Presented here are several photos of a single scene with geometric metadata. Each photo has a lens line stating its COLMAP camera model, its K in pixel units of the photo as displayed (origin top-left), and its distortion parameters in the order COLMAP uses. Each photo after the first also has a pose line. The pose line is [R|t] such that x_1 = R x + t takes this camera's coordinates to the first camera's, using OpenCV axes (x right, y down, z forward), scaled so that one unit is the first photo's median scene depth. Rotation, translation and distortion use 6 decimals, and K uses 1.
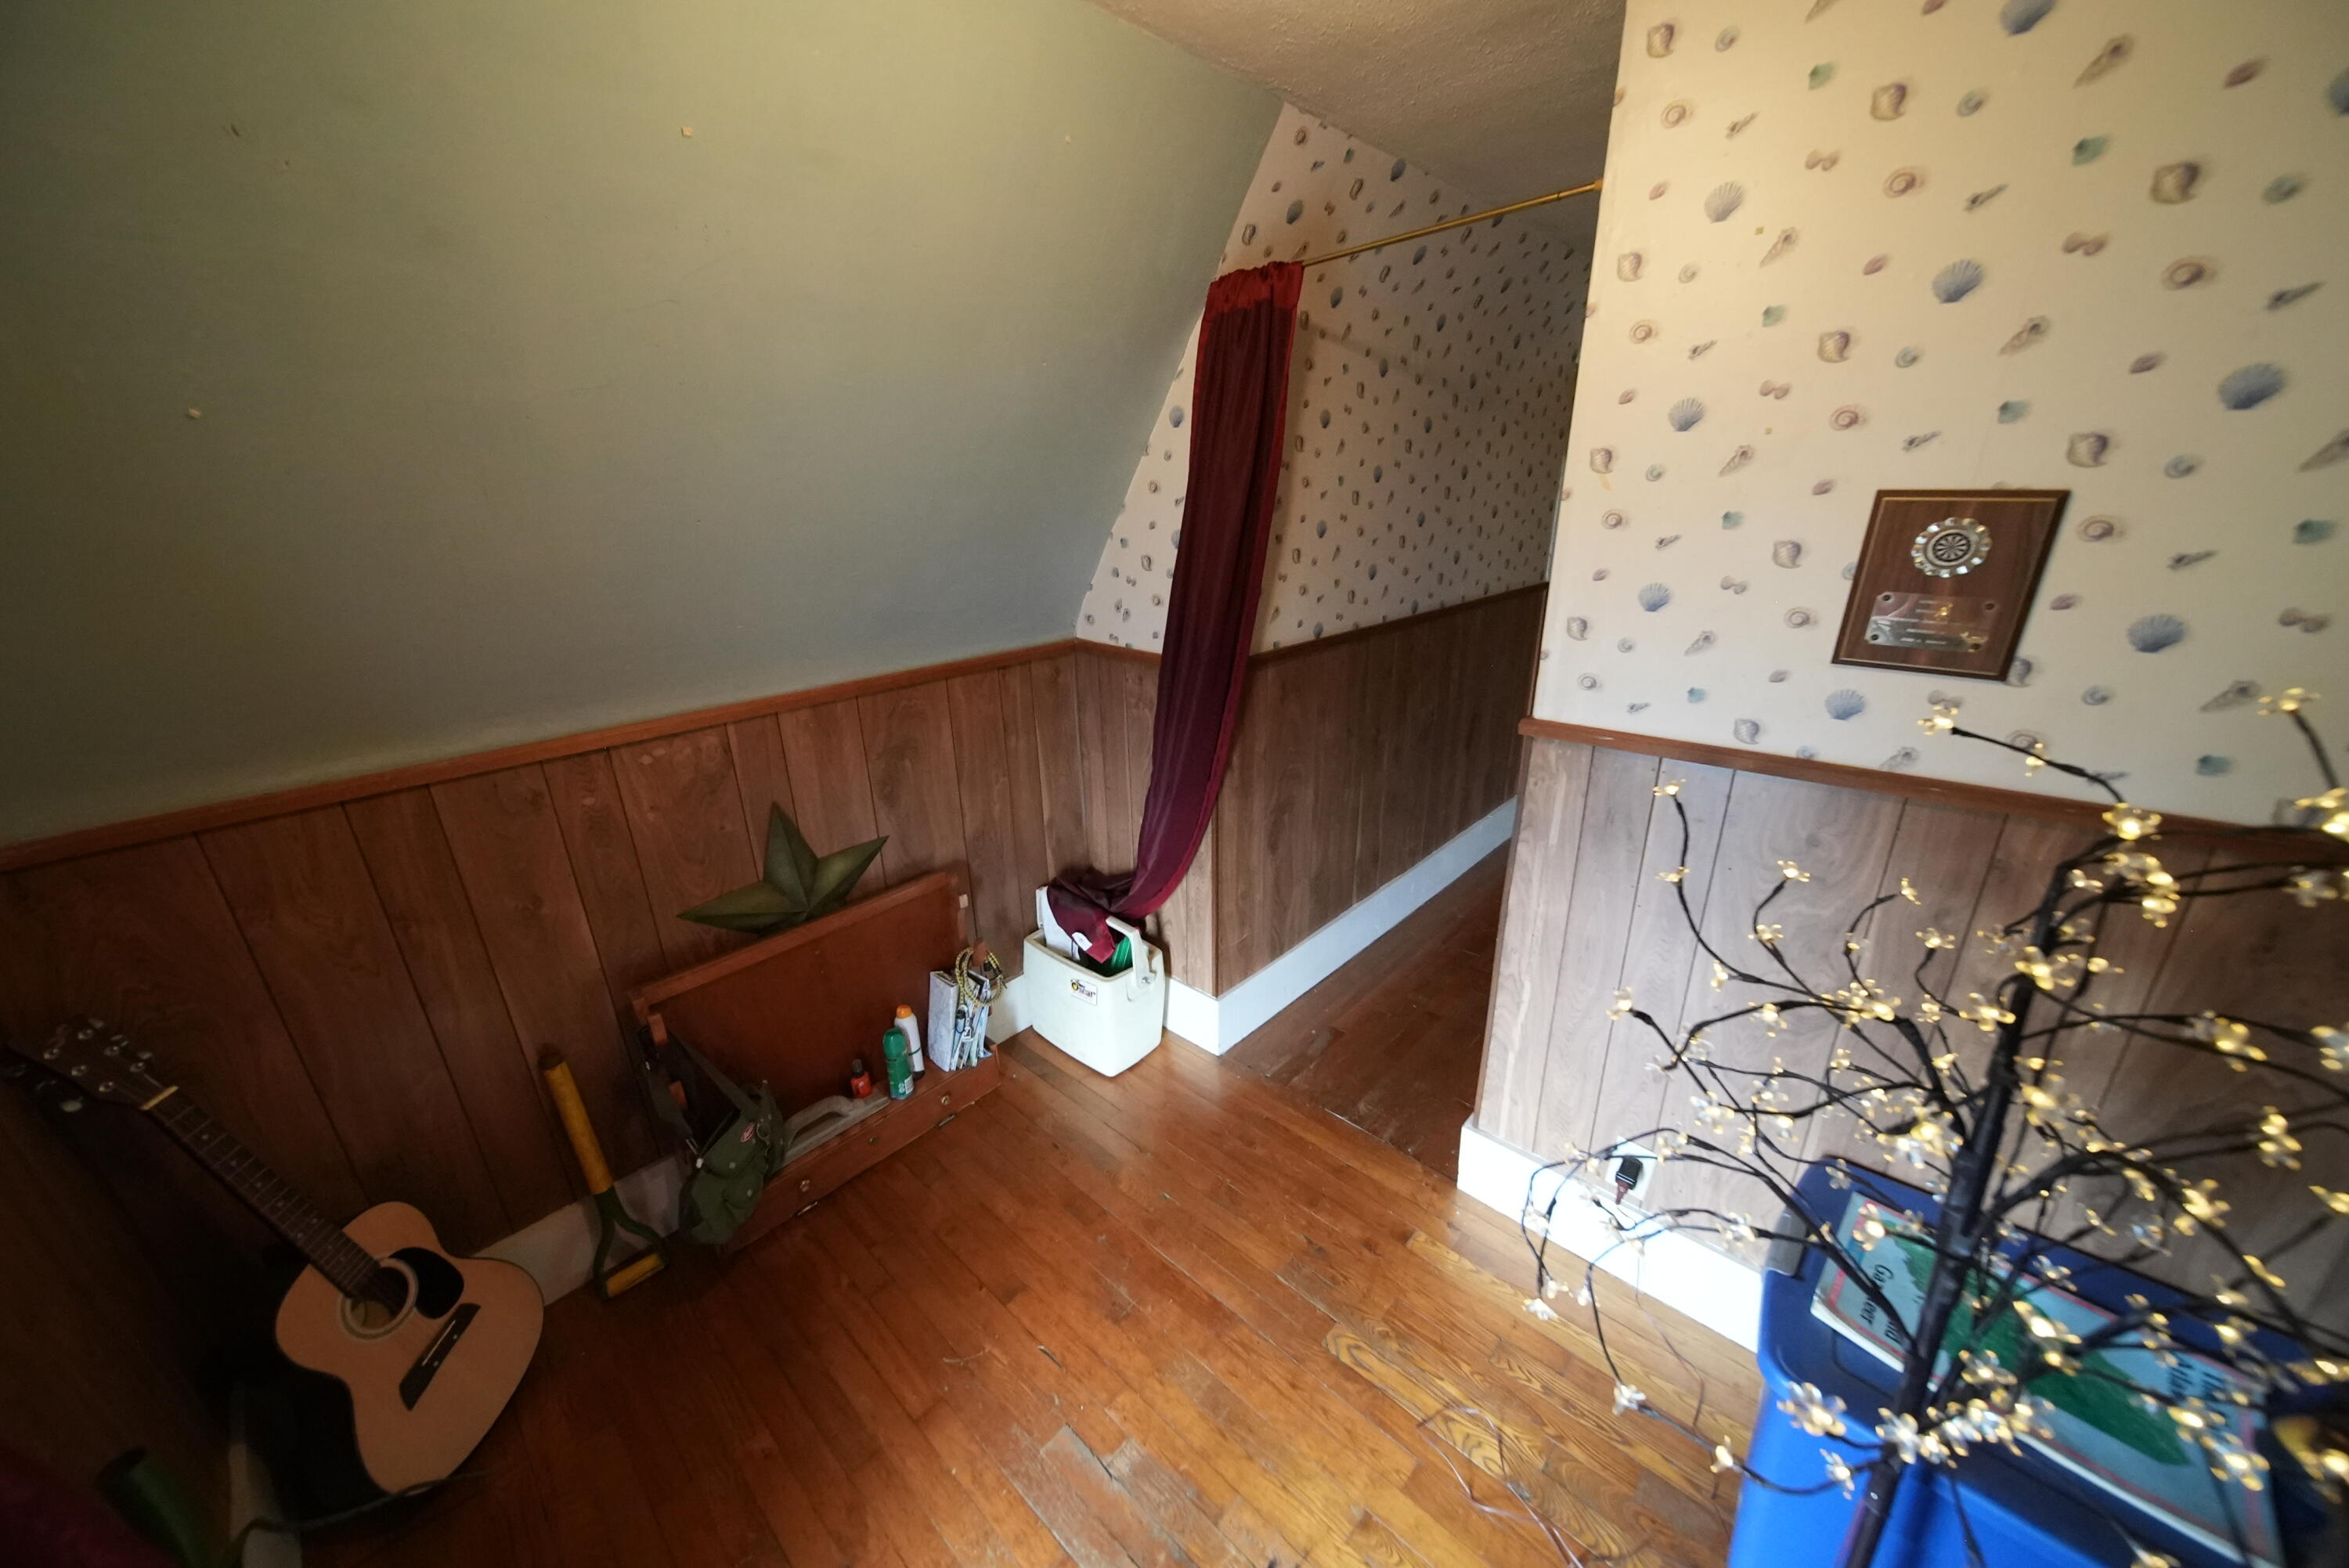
lens RADIAL K [[833.1, 0, 1176.3], [0, 833.1, 776.5], [0, 0, 1]] dist [0.001229, 0.000017]
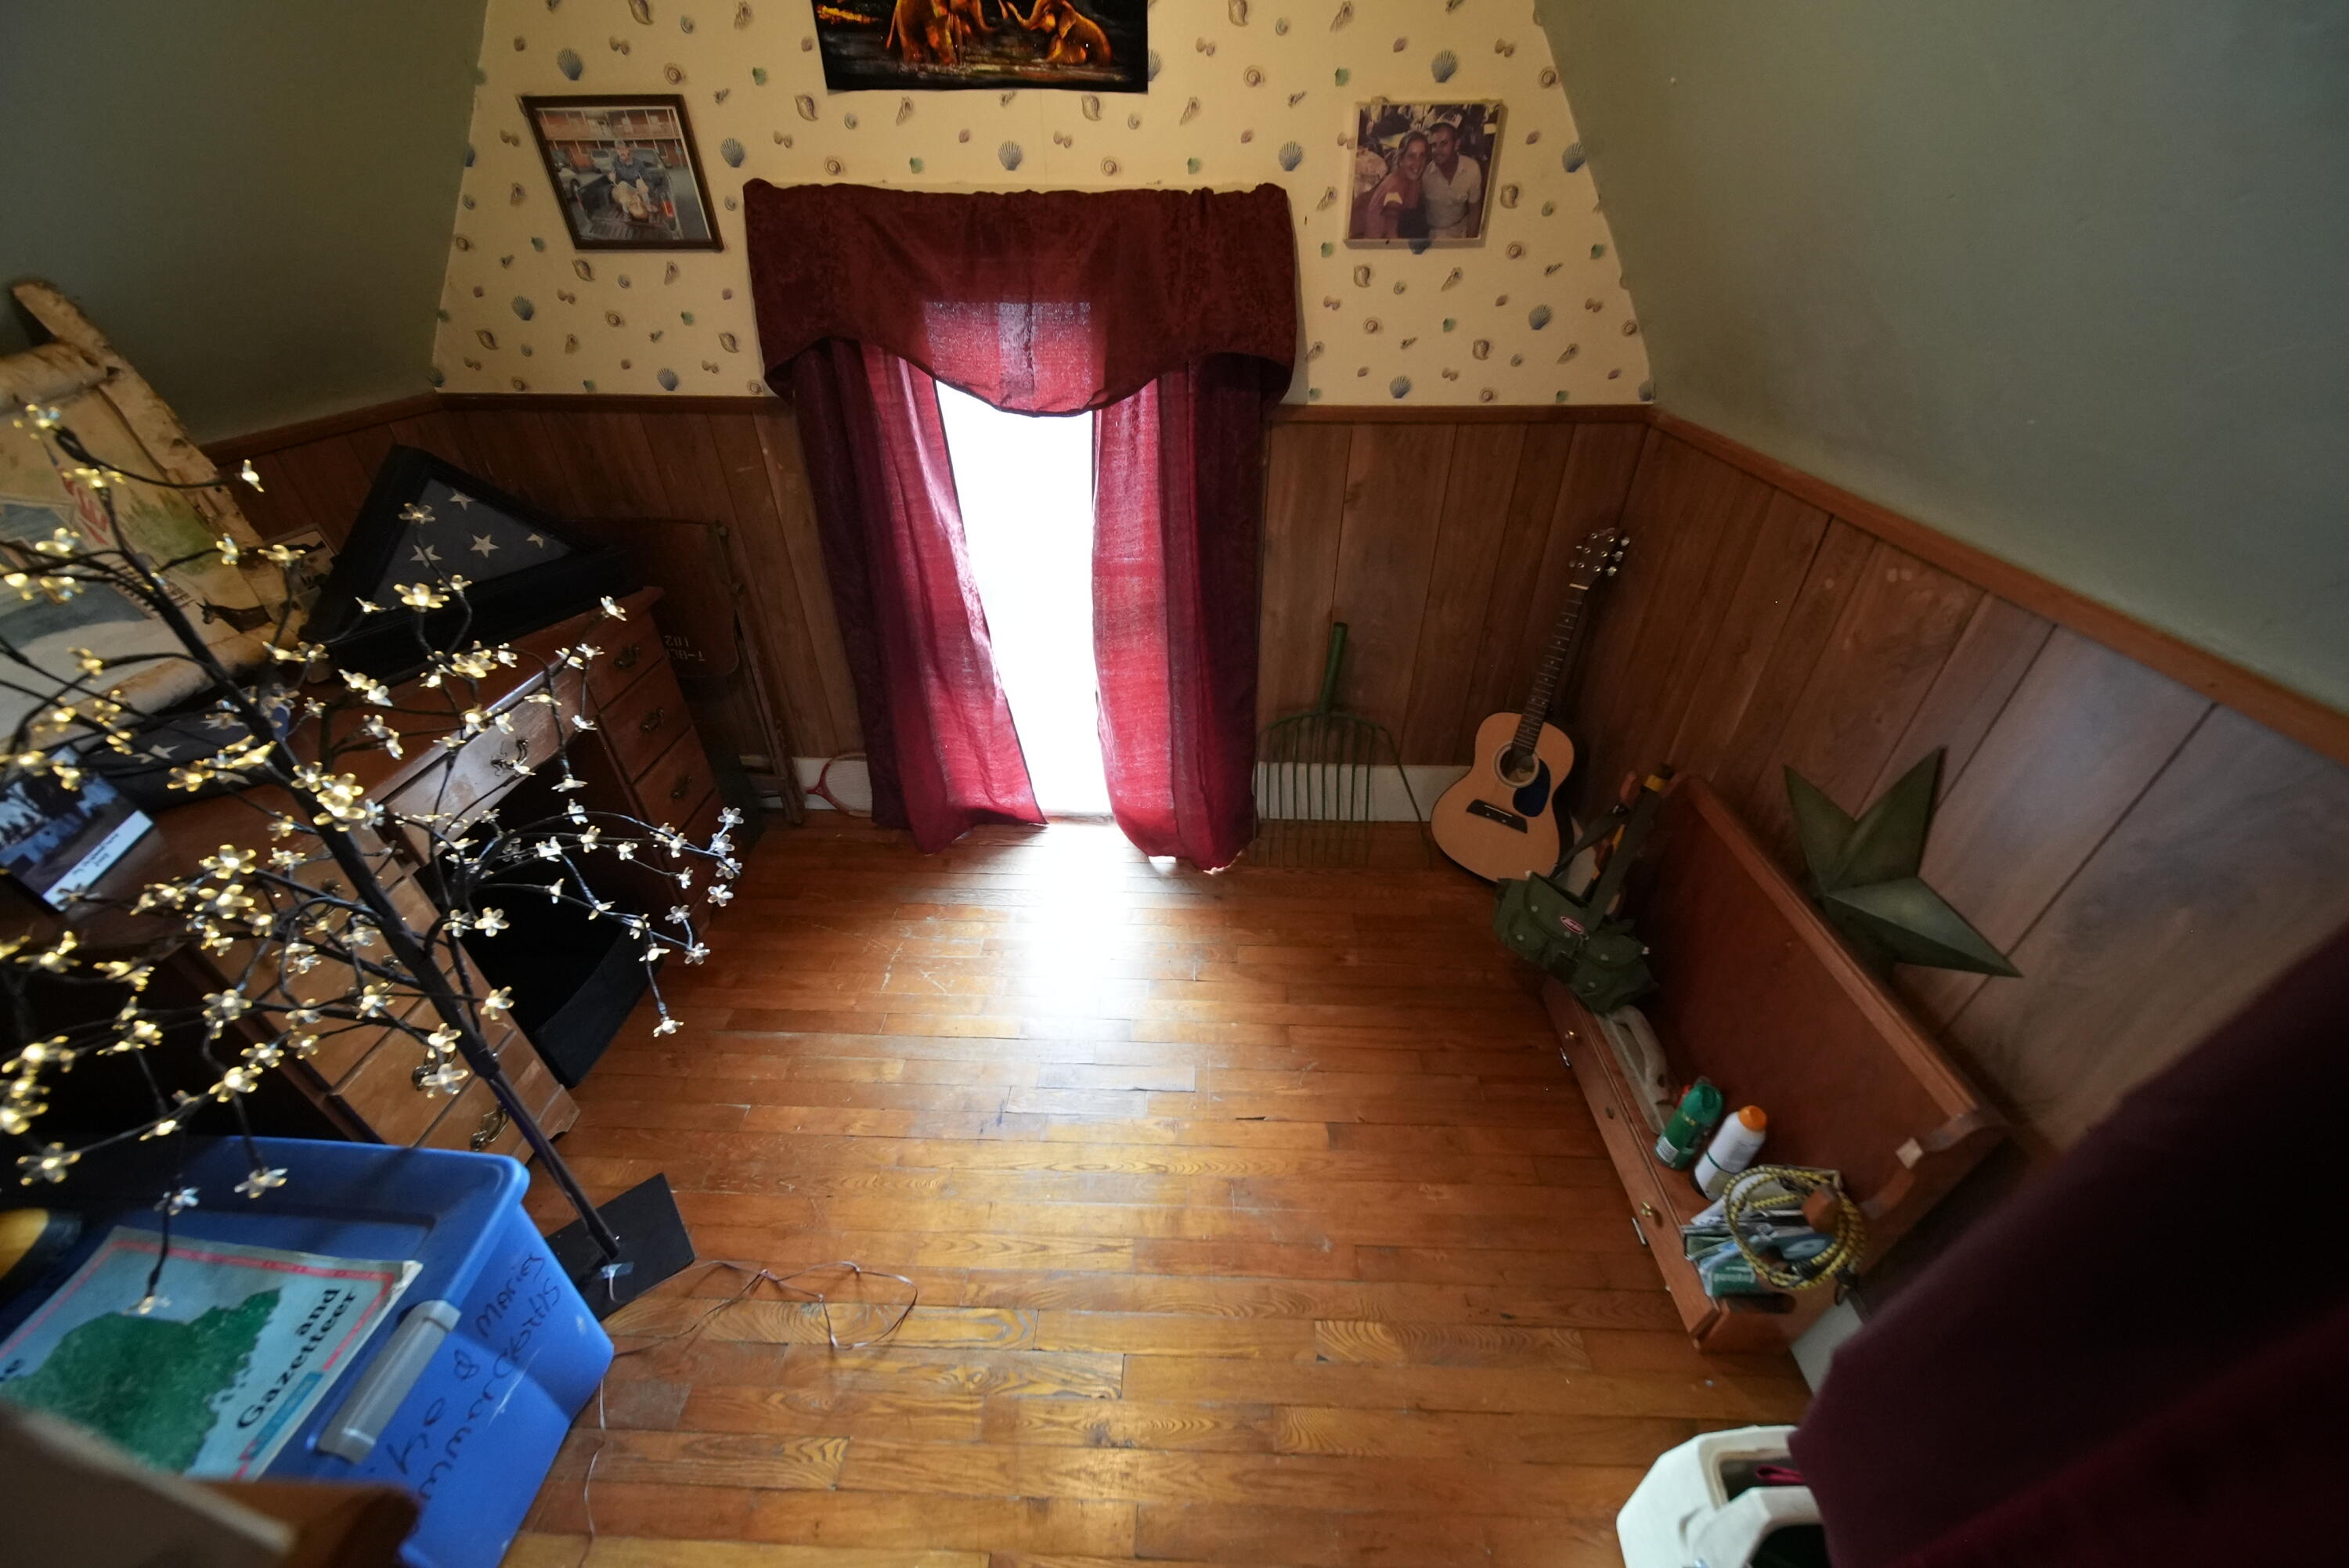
lens RADIAL K [[833.1, 0, 1174.6], [0, 833.1, 773.6], [0, 0, 1]] dist [0.001229, 0.000017]
pose [[-0.752271, 0.385891, -0.534019, 0.291781], [-0.211272, 0.626438, 0.750293, -0.319417], [0.624061, 0.677247, -0.389724, 0.980114]]
